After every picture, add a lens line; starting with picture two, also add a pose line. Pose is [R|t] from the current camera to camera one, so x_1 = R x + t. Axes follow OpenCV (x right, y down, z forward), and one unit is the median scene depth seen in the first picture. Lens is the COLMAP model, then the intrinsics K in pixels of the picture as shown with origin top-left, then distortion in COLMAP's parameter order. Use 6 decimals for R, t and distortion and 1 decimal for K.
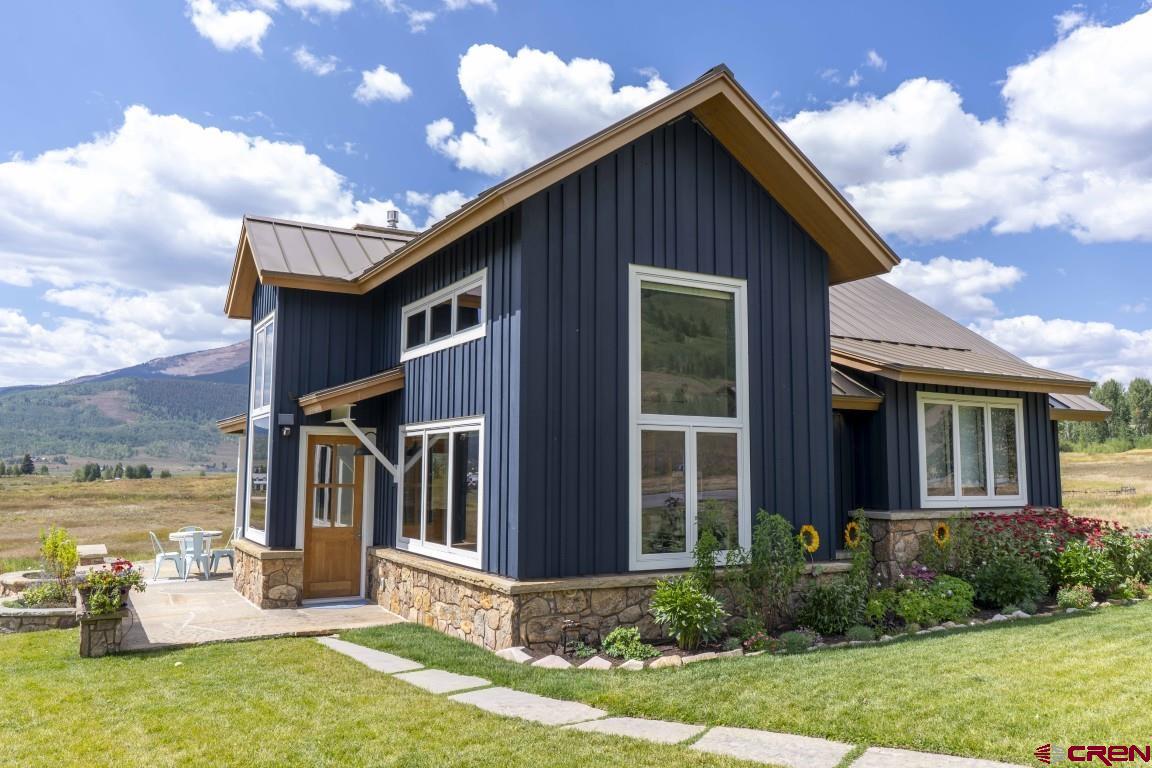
lens RADIAL K [[863.1, 0, 576.0], [0, 863.1, 384.0], [0, 0, 1]] dist [0.001930, 0.006262]
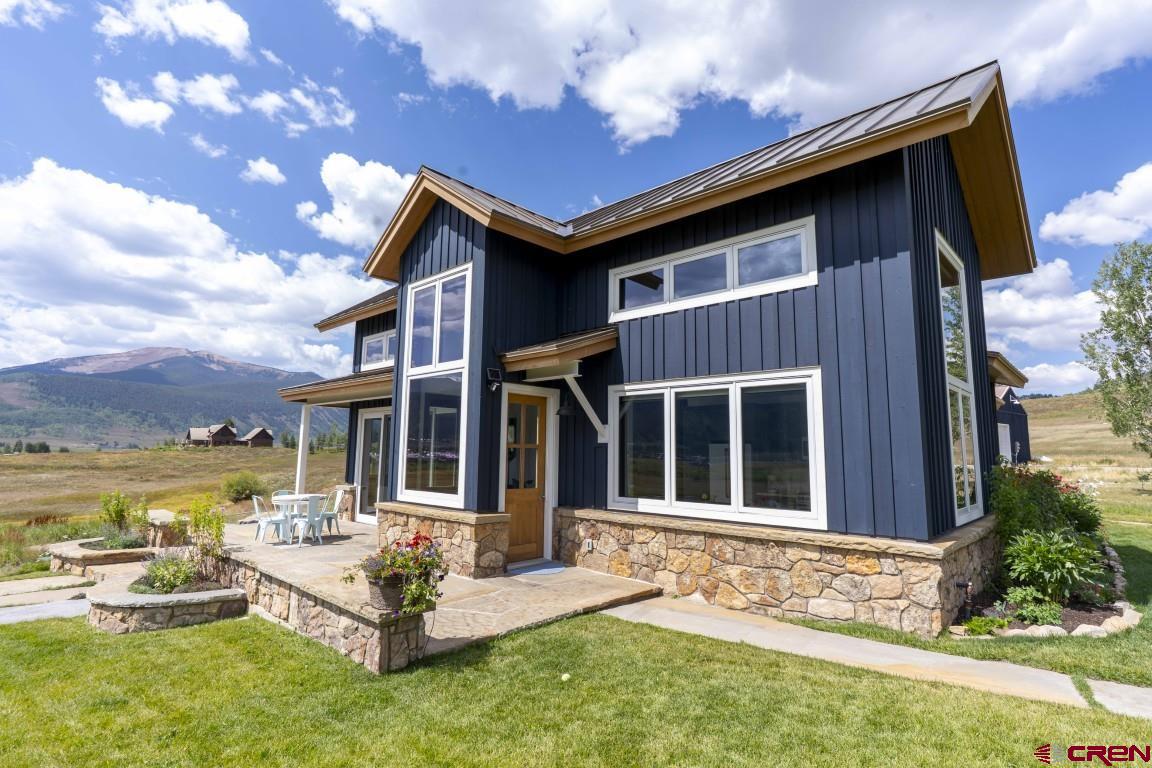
lens RADIAL K [[561.4, 0, 574.4], [0, 561.4, 379.5], [0, 0, 1]] dist [-0.003964, 0.000712]
pose [[0.956989, 0.042924, 0.286930, -0.437863], [-0.035705, 0.998902, -0.030347, 0.063498], [-0.287917, 0.018797, 0.957471, 0.393581]]
